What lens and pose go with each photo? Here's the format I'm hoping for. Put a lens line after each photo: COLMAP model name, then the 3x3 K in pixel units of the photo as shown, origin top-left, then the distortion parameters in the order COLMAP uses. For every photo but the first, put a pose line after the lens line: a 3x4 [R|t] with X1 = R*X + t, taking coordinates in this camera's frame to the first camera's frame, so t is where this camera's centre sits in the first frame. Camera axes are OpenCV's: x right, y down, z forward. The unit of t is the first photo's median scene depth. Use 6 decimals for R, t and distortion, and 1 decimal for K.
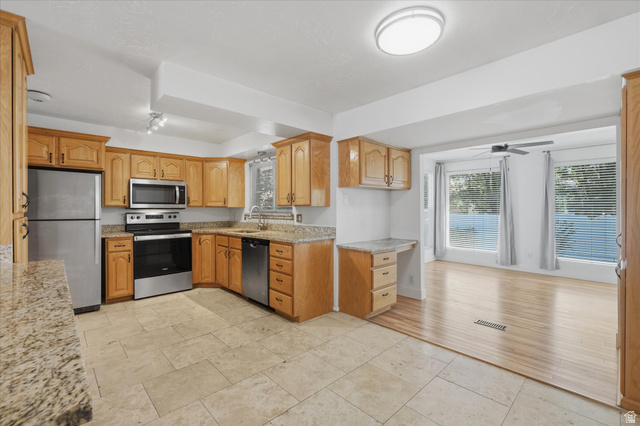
lens RADIAL K [[276.1, 0, 318.2], [0, 276.1, 209.1], [0, 0, 1]] dist [-0.003573, 0.000421]
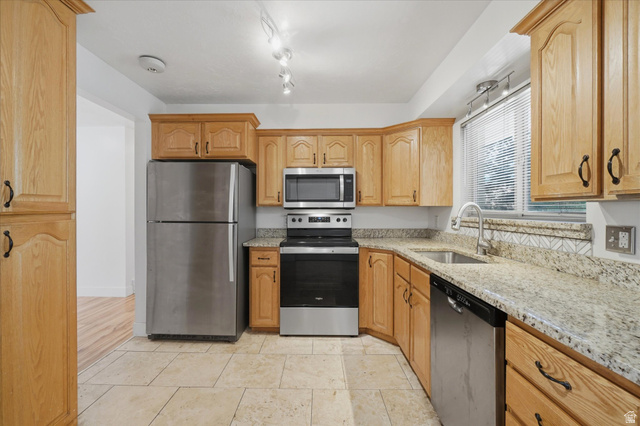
lens RADIAL K [[276.1, 0, 315.1], [0, 276.1, 211.6], [0, 0, 1]] dist [-0.003573, 0.000421]
pose [[0.710077, 0.007228, -0.704087, -0.100415], [-0.001742, 0.999962, 0.008508, 0.000138], [0.704122, -0.004815, 0.710063, 0.569518]]
